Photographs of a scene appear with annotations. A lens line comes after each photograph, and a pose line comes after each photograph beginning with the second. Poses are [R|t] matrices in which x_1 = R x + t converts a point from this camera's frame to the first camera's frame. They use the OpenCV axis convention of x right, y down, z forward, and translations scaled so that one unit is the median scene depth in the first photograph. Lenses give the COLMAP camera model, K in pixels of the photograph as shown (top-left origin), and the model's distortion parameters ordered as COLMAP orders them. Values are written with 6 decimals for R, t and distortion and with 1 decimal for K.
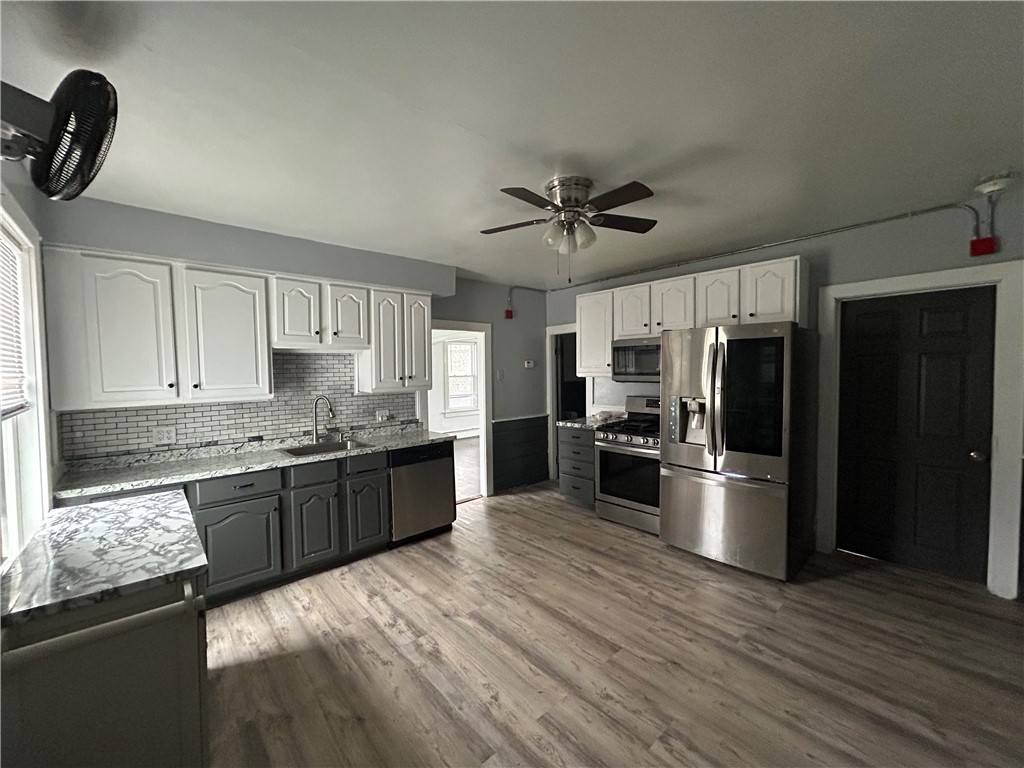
lens RADIAL K [[409.8, 0, 513.1], [0, 409.8, 382.0], [0, 0, 1]] dist [-0.002412, 0.001346]
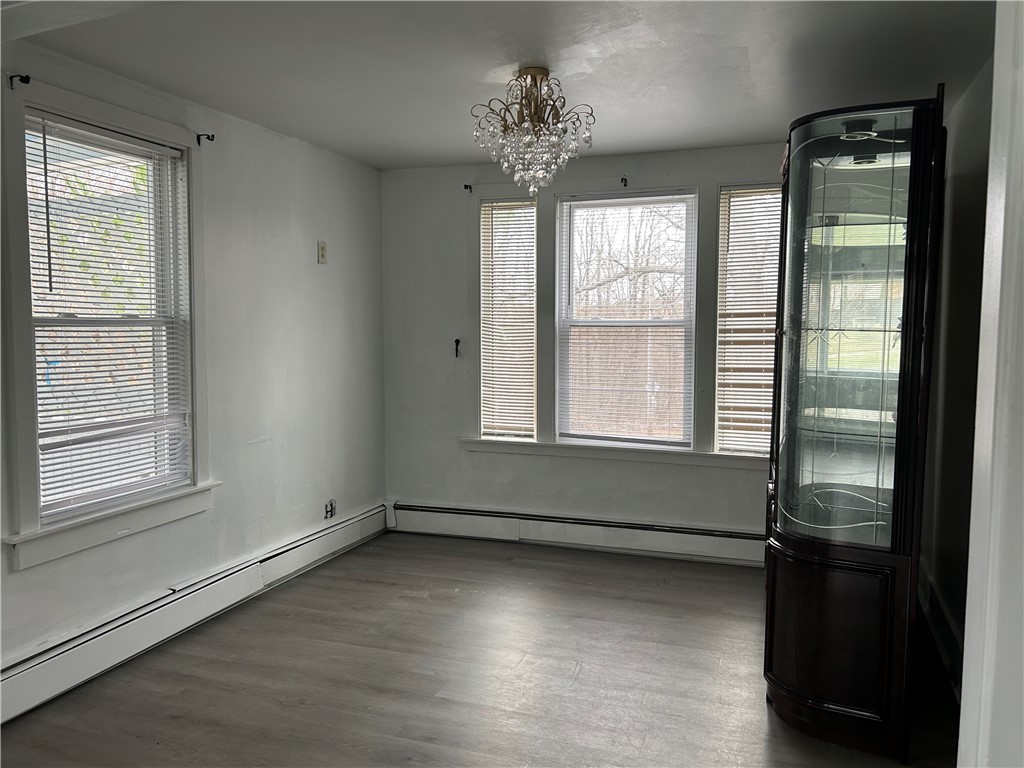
lens RADIAL K [[768.7, 0, 519.5], [0, 768.7, 373.3], [0, 0, 1]] dist [0.053867, -0.057586]
pose [[0.874068, -0.014897, 0.485576, -0.399840], [-0.002495, 0.999379, 0.035152, -0.011632], [-0.485798, -0.031937, 0.873487, 1.812041]]
